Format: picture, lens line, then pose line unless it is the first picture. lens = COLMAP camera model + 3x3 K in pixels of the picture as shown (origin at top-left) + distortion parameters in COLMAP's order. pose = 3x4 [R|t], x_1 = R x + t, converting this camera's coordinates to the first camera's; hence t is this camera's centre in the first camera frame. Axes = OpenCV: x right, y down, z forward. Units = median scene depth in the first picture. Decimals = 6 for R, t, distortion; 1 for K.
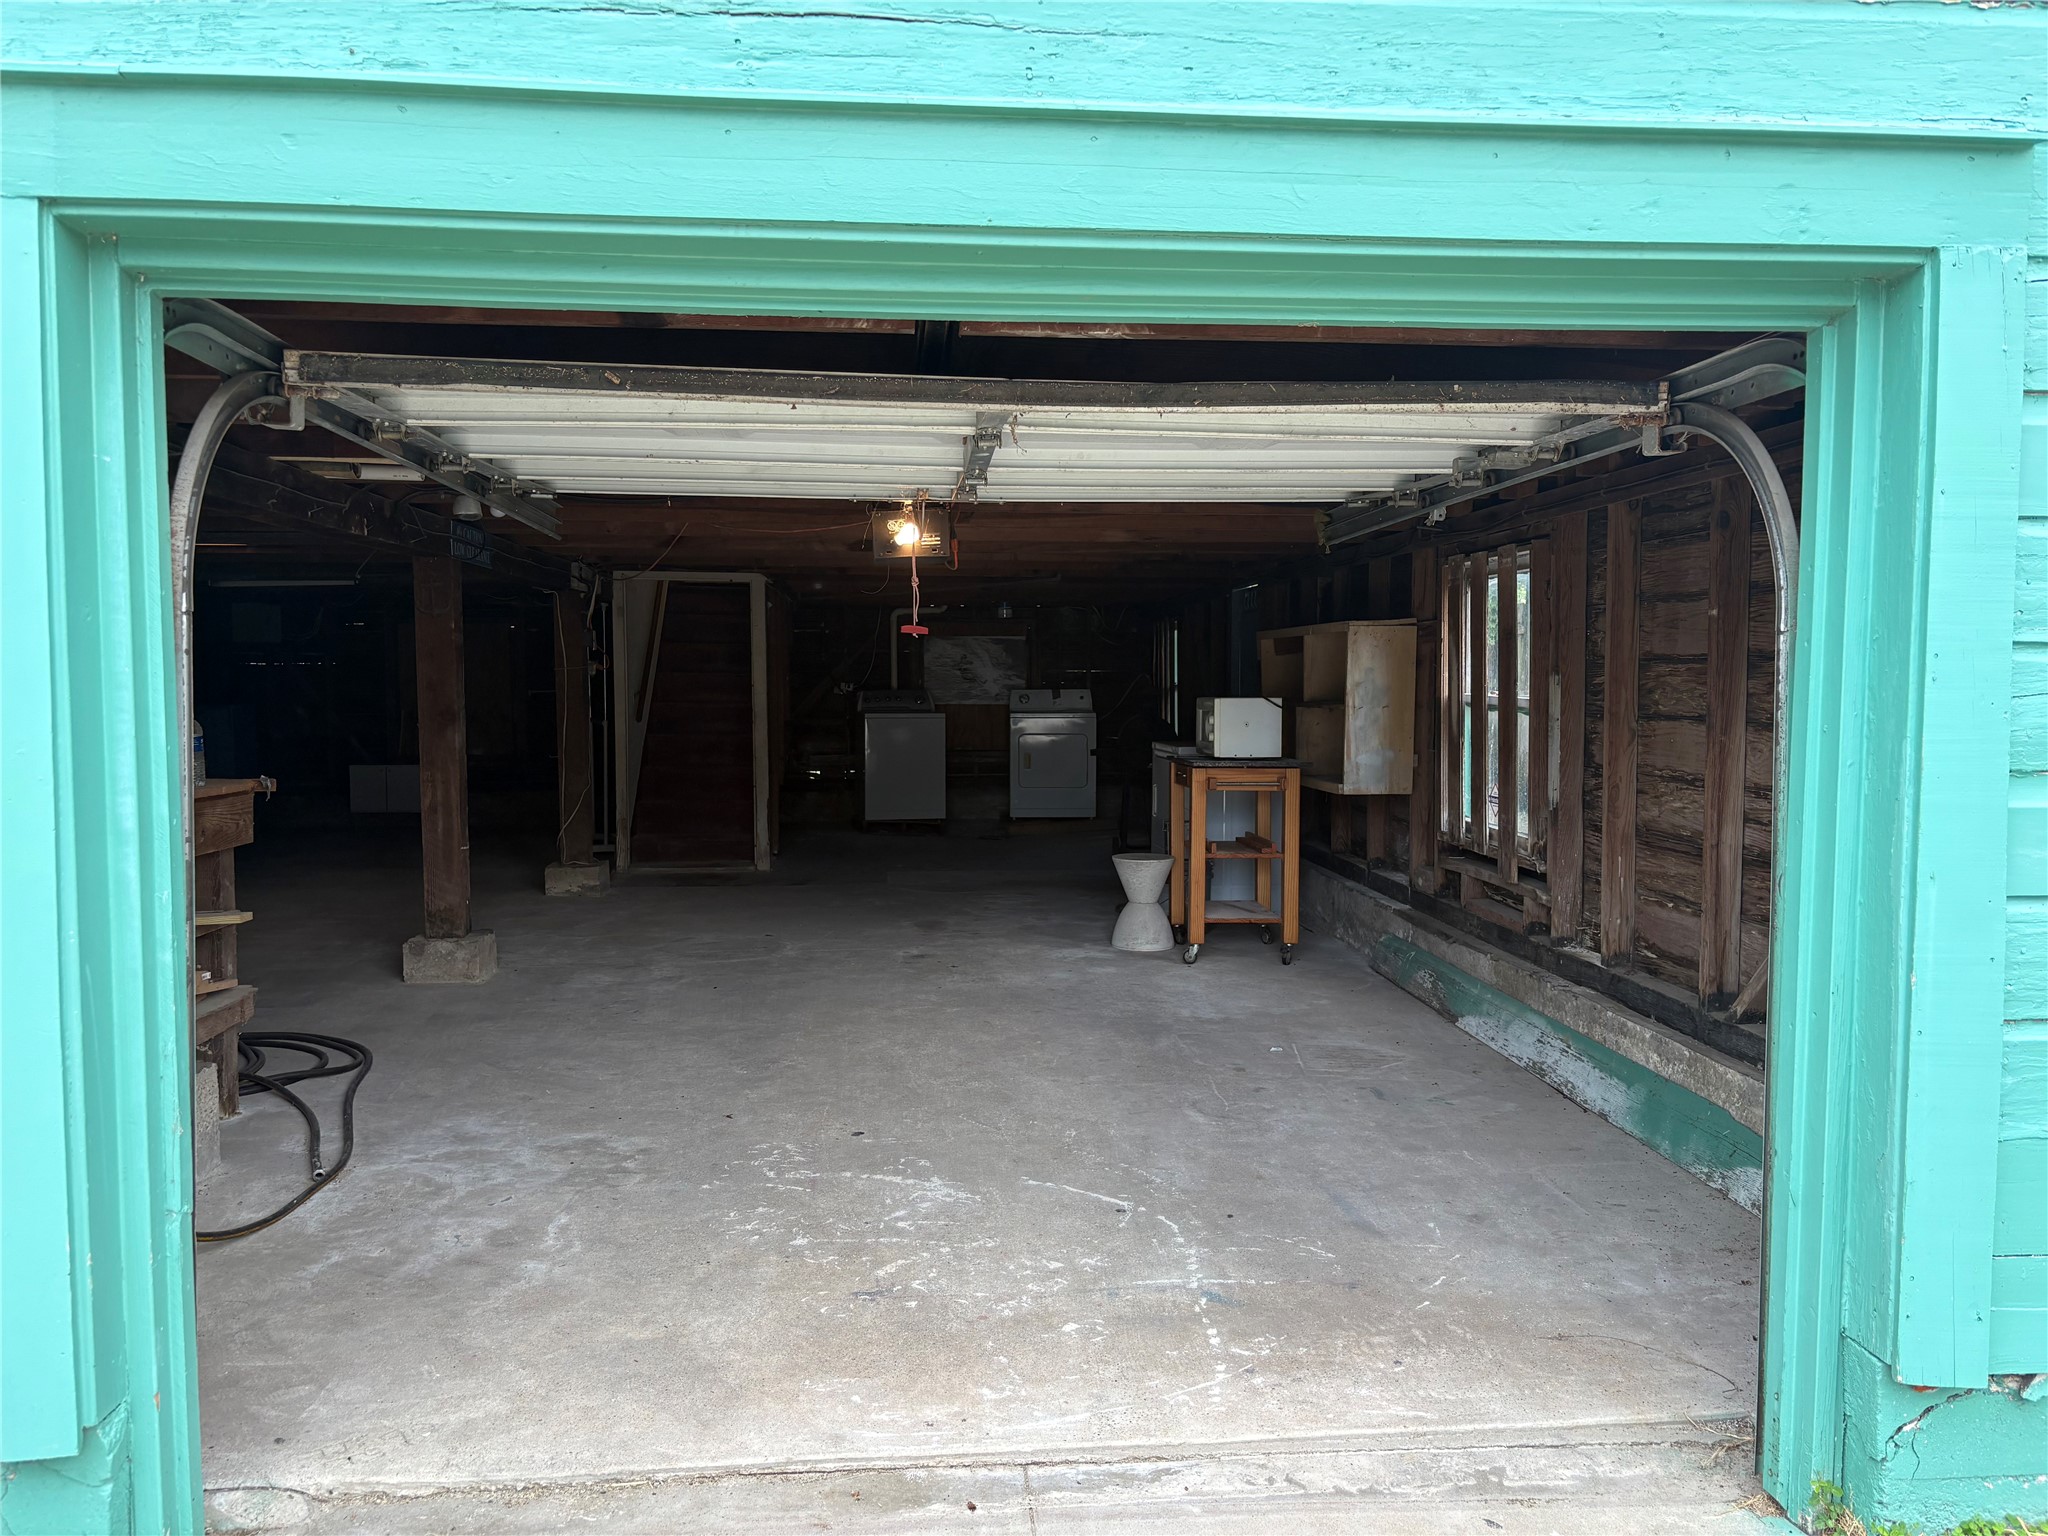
lens RADIAL K [[1576.8, 0, 1042.1], [0, 1576.8, 775.5], [0, 0, 1]] dist [0.035008, -0.048853]
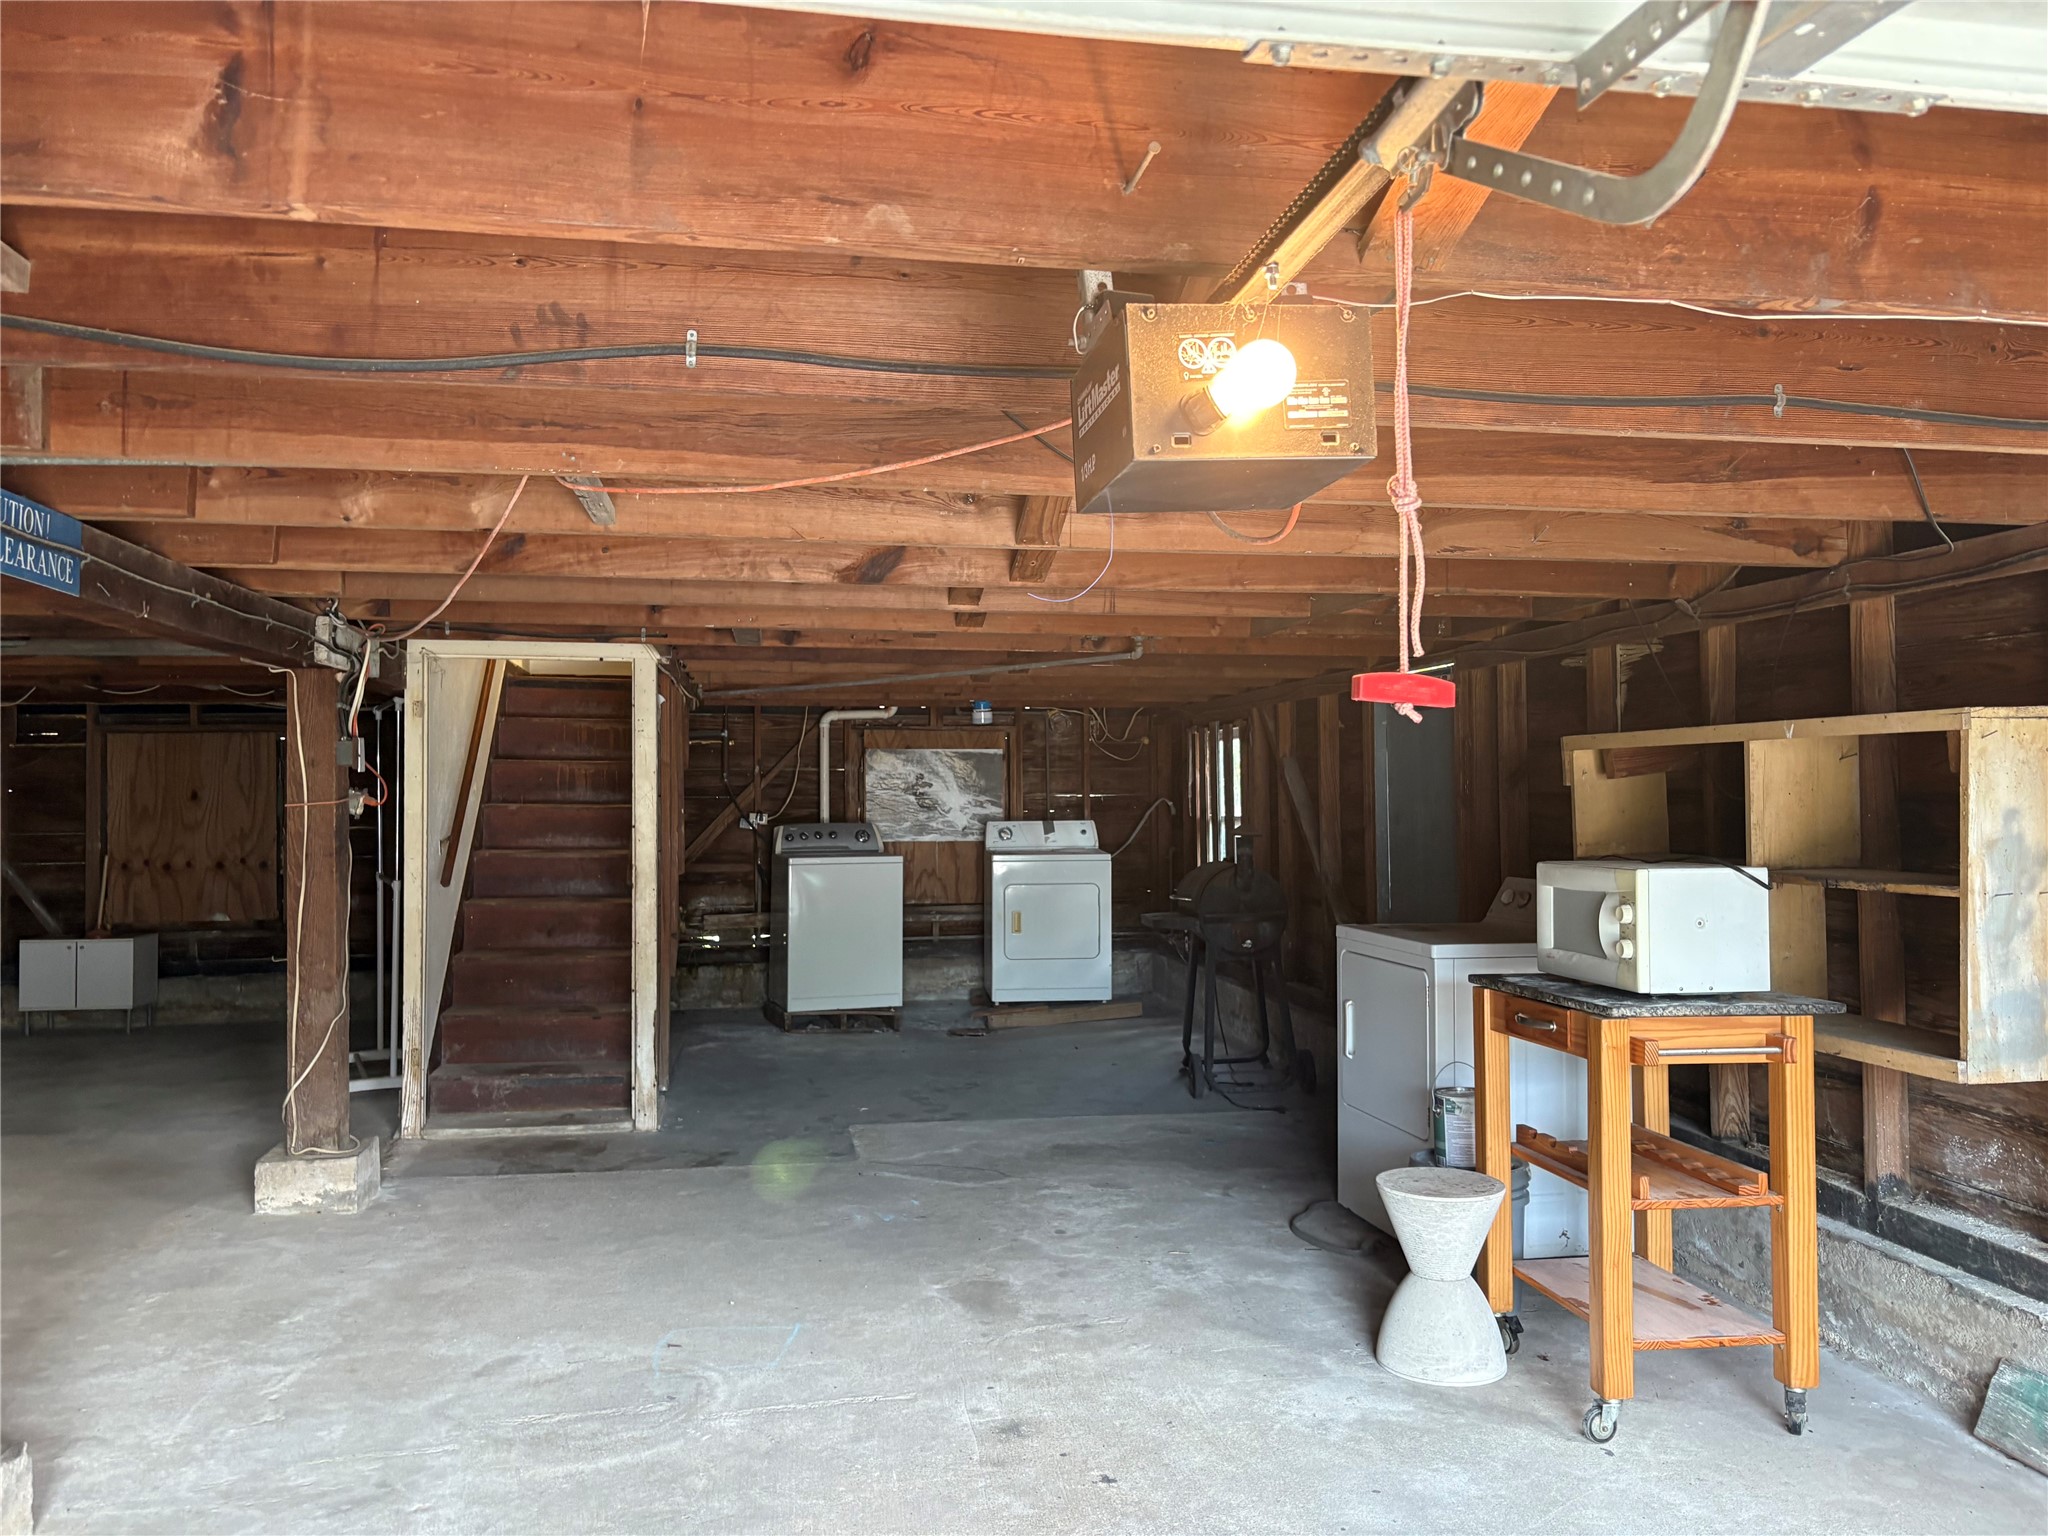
lens RADIAL K [[1576.8, 0, 1010.2], [0, 1576.8, 751.8], [0, 0, 1]] dist [0.035008, -0.048853]
pose [[0.997809, -0.002282, 0.066119, -0.072124], [0.008098, 0.996103, -0.087825, -0.028681], [-0.065661, 0.088168, 0.993939, 0.347288]]
